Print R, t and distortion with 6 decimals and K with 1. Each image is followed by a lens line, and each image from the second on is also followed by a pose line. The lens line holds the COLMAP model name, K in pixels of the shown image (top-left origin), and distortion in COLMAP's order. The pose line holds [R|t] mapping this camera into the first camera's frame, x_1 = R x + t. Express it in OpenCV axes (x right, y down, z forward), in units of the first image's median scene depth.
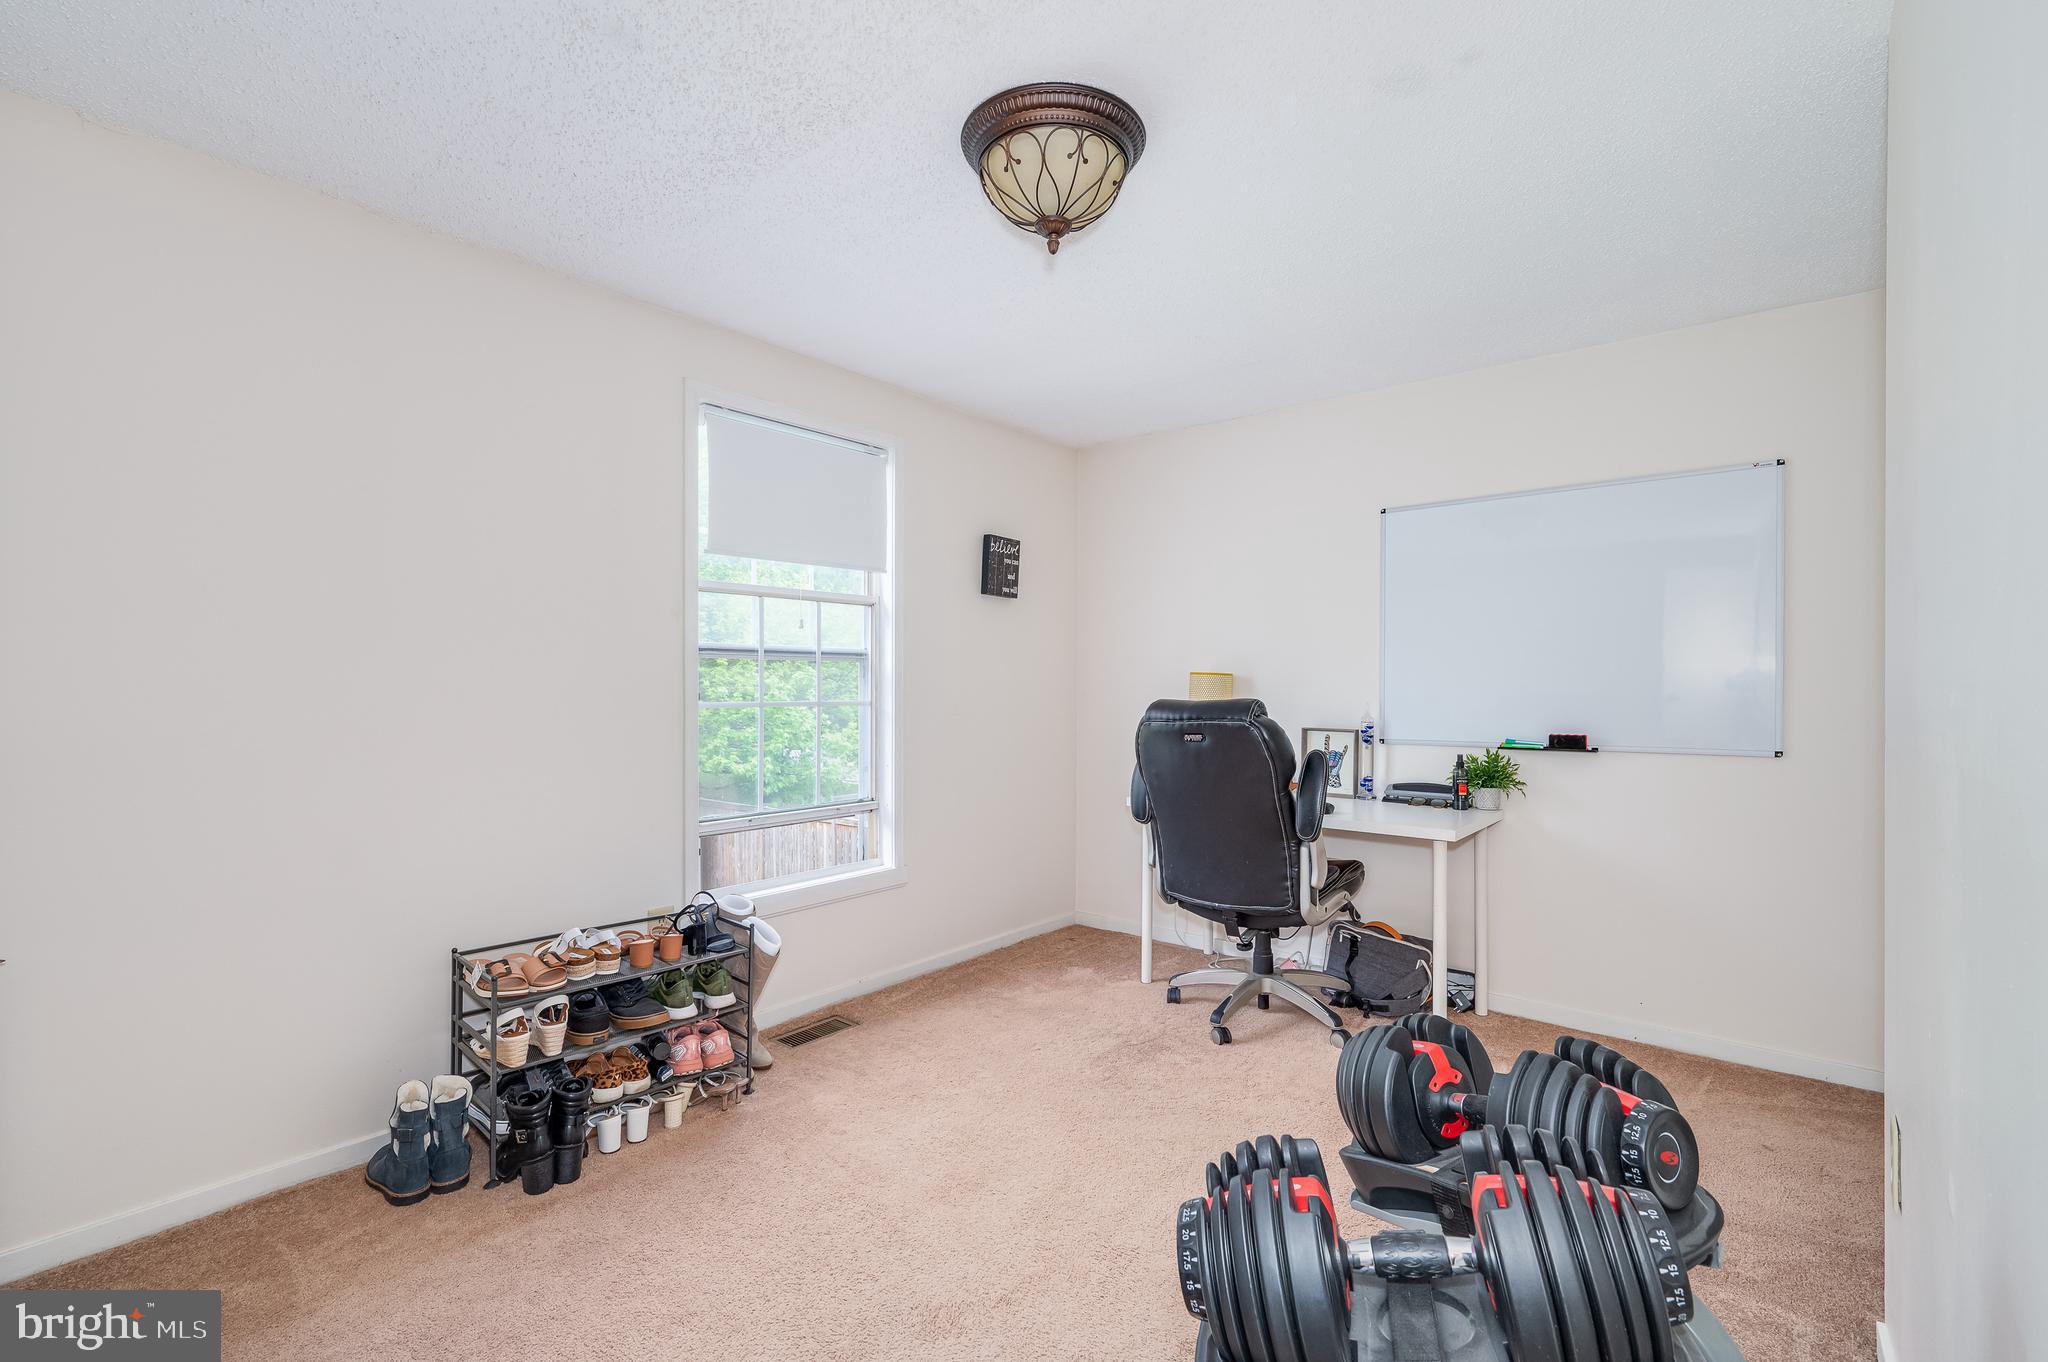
lens RADIAL K [[901.3, 0, 1045.8], [0, 901.3, 687.2], [0, 0, 1]] dist [-0.002894, -0.000931]
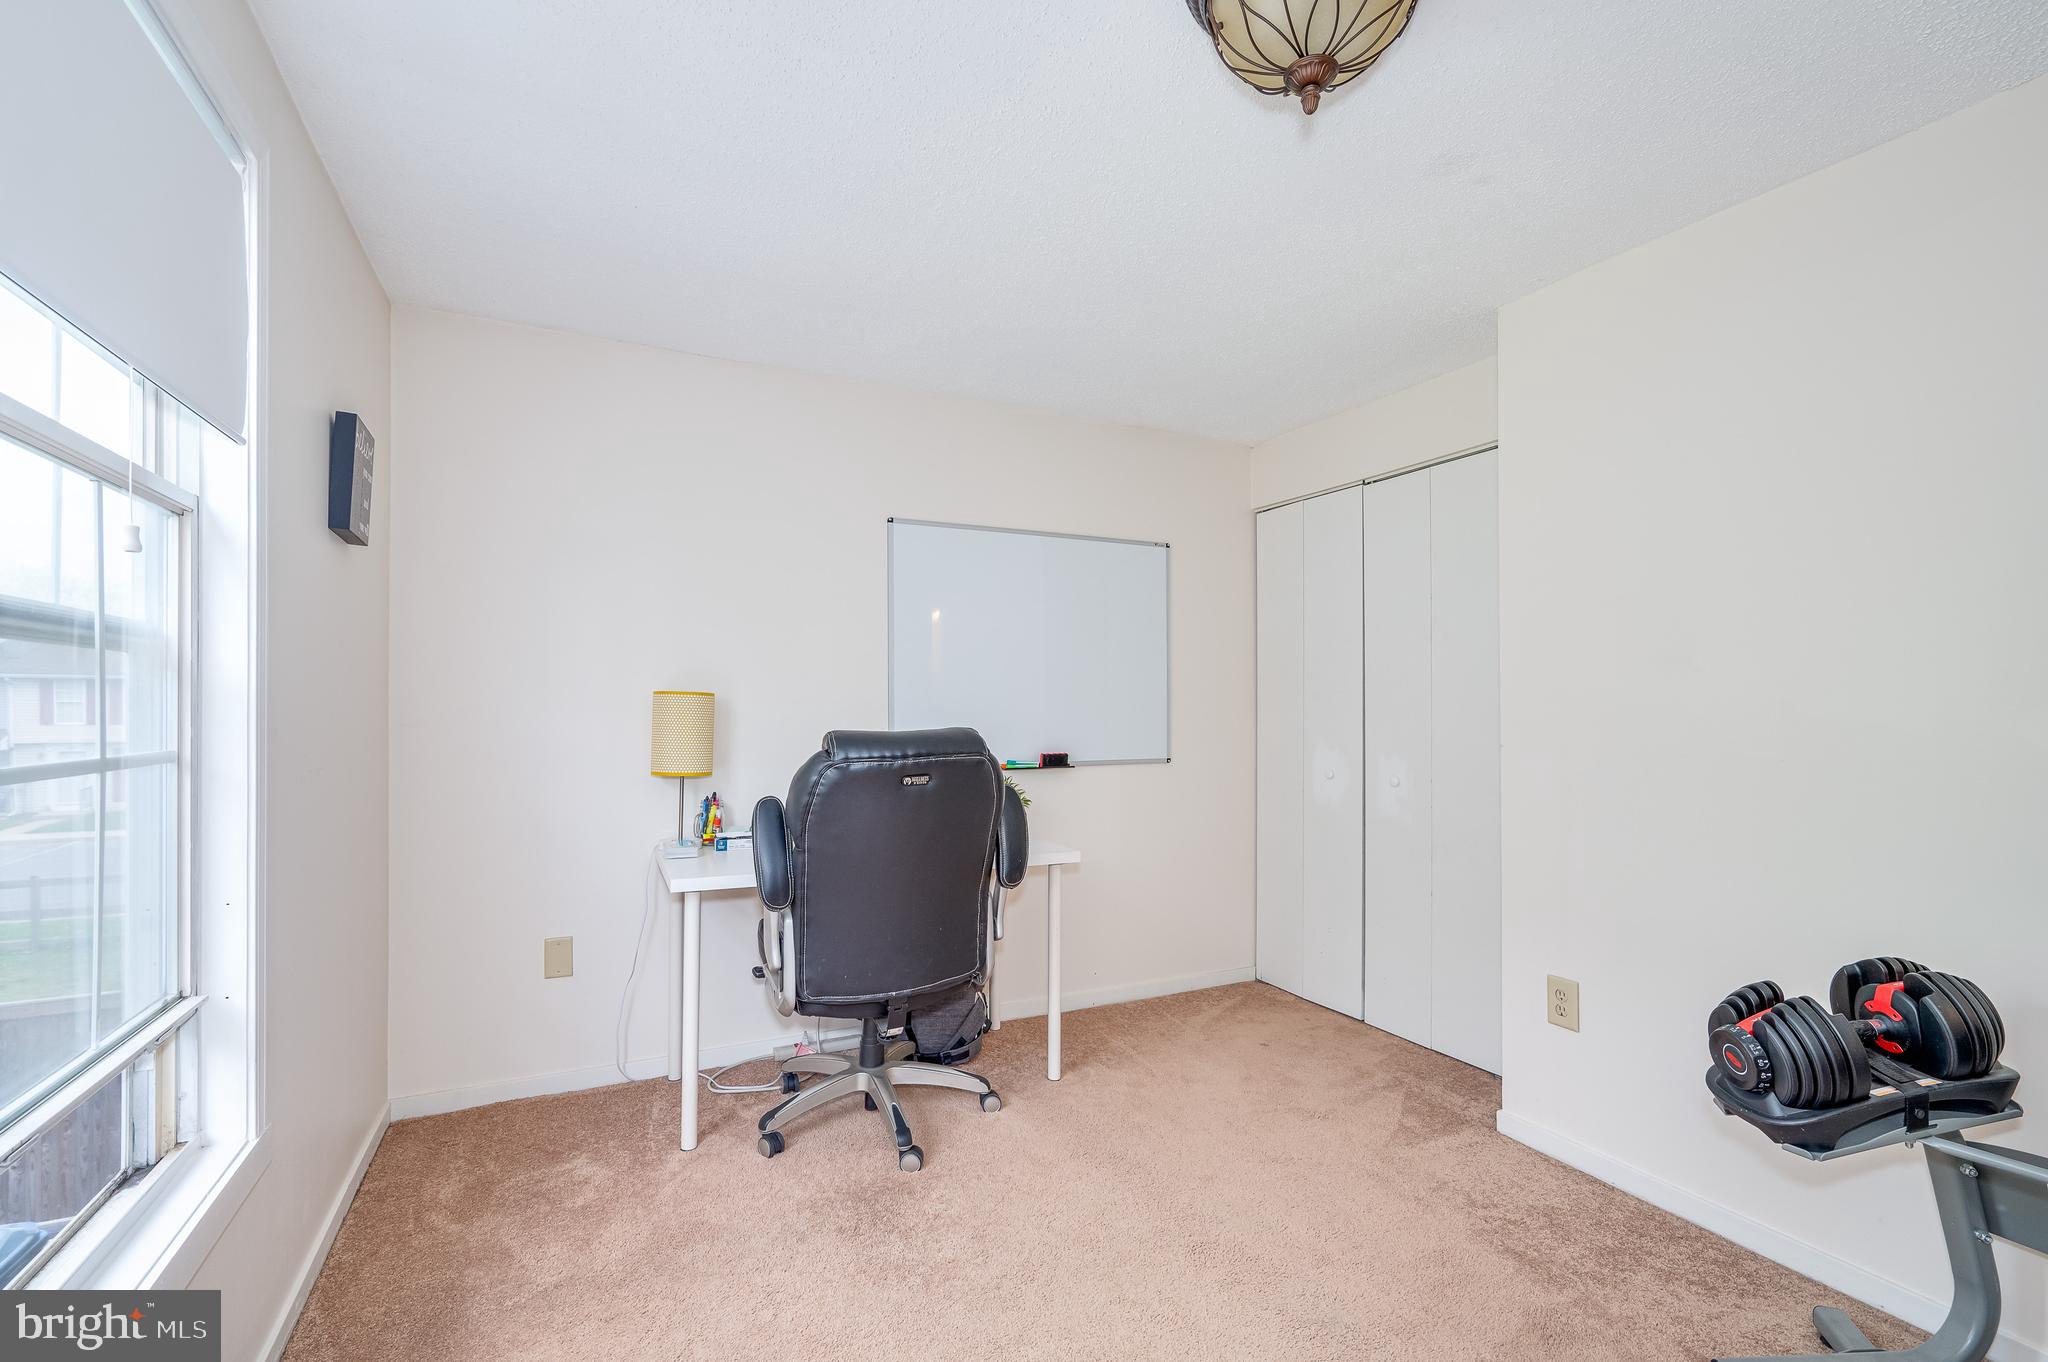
lens RADIAL K [[895.6, 0, 1023.3], [0, 895.6, 708.3], [0, 0, 1]] dist [-0.000297, -0.000079]
pose [[0.422956, -0.000830, 0.906150, -0.465330], [0.000544, 1.000000, 0.000662, -0.004744], [-0.906150, 0.000213, 0.422957, 0.578152]]
